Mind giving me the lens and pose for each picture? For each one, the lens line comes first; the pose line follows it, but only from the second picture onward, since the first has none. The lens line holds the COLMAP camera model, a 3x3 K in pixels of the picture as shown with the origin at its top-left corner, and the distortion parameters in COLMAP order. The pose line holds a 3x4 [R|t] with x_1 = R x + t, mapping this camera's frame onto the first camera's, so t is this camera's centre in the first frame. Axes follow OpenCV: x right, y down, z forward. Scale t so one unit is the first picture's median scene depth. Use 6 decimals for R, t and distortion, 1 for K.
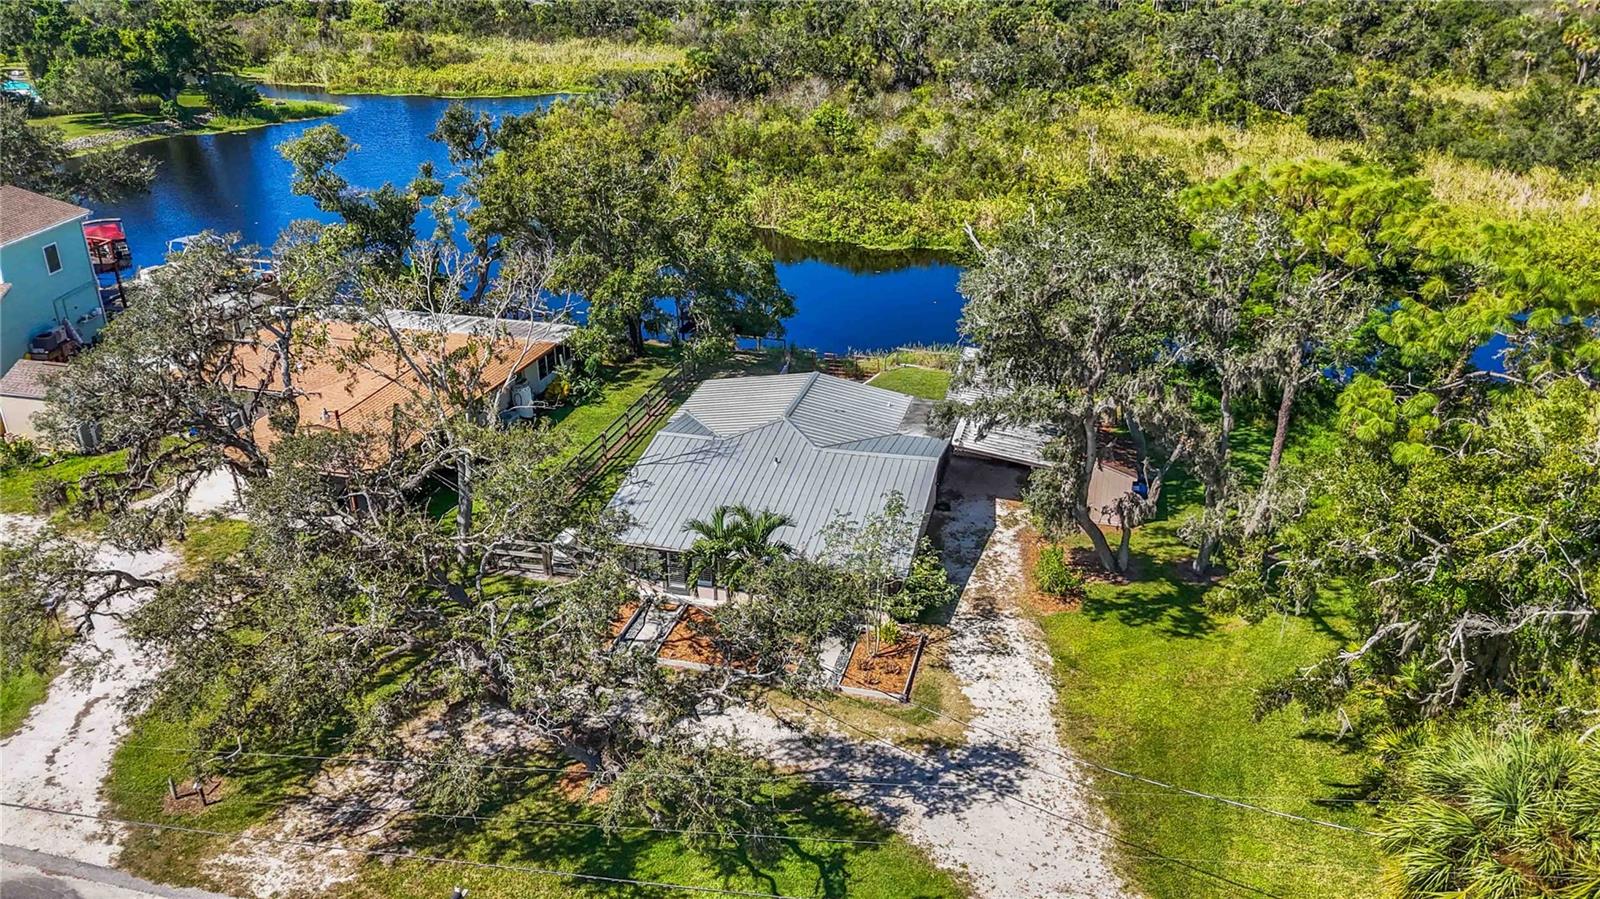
lens RADIAL K [[1176.7, 0, 802.8], [0, 1176.7, 450.1], [0, 0, 1]] dist [0.055814, -0.047523]
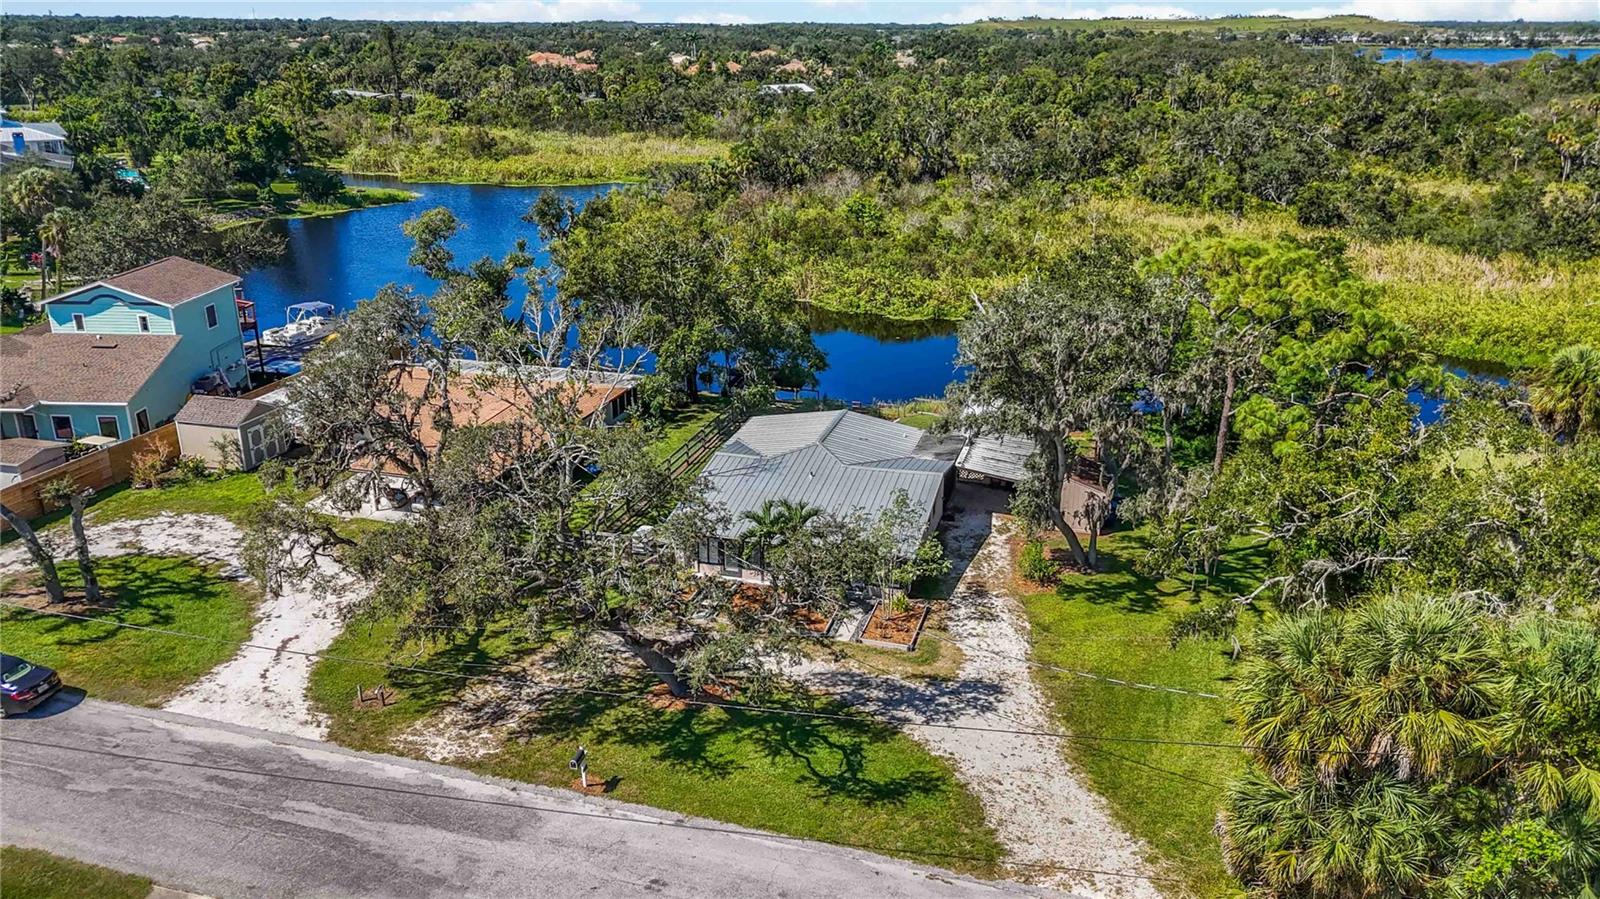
lens RADIAL K [[1176.7, 0, 802.8], [0, 1176.7, 450.1], [0, 0, 1]] dist [0.055814, -0.047523]
pose [[0.999613, 0.010576, -0.025719, -0.000260], [-0.012367, 0.997434, -0.070512, 0.045997], [0.024907, 0.070803, 0.997179, -0.153597]]
